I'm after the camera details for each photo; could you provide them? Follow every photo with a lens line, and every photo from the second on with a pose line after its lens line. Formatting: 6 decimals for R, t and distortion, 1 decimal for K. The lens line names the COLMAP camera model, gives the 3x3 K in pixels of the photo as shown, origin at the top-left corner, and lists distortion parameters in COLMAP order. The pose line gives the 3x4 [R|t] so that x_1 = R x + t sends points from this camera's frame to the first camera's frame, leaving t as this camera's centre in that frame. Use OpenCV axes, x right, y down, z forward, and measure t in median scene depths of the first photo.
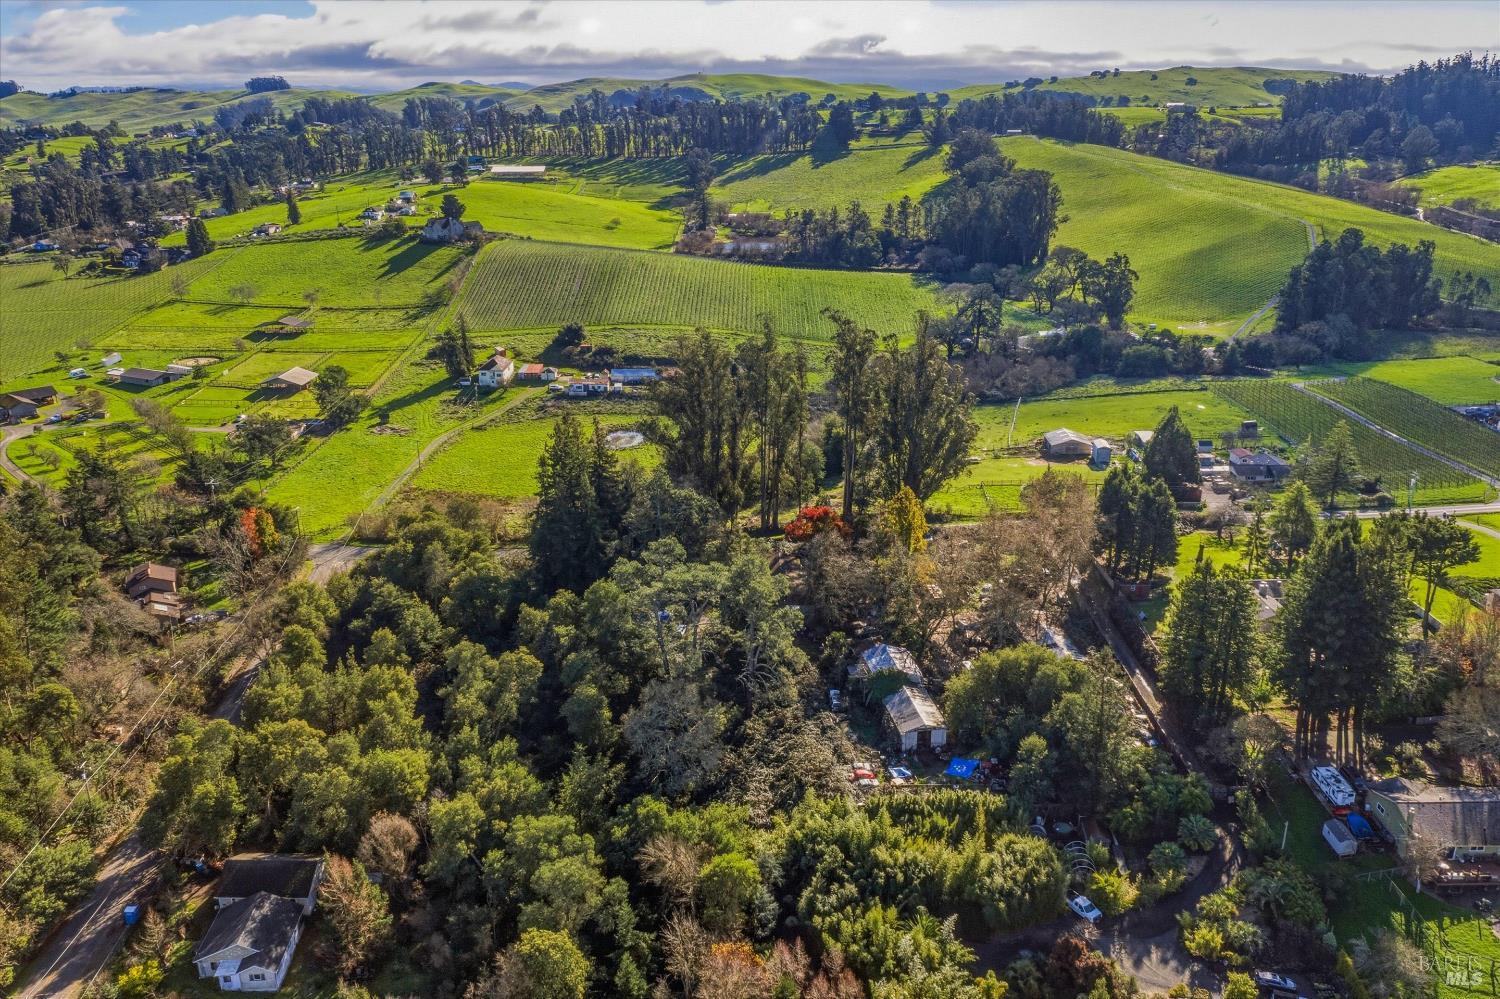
lens RADIAL K [[1190.2, 0, 750.0], [0, 1190.2, 499.5], [0, 0, 1]] dist [-0.028592, 0.017751]
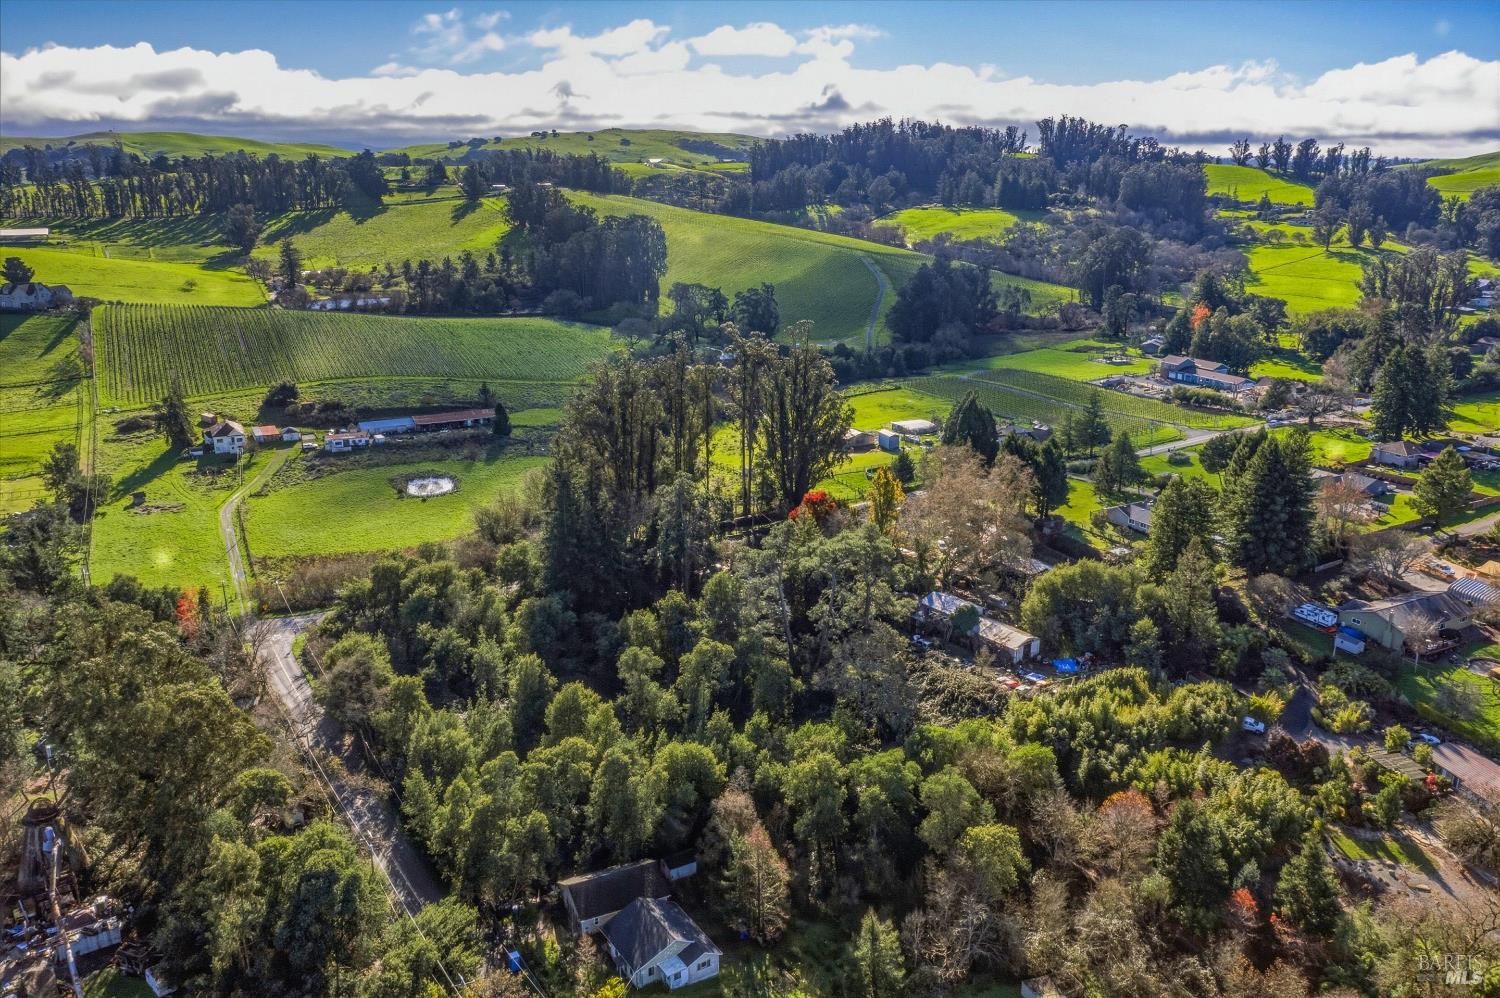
lens RADIAL K [[1190.2, 0, 750.0], [0, 1190.2, 499.0], [0, 0, 1]] dist [-0.028592, 0.017751]
pose [[0.882709, -0.124756, 0.453057, -0.152348], [0.146733, 0.989084, -0.013527, 0.005516], [-0.446424, 0.078419, 0.891379, 0.008608]]
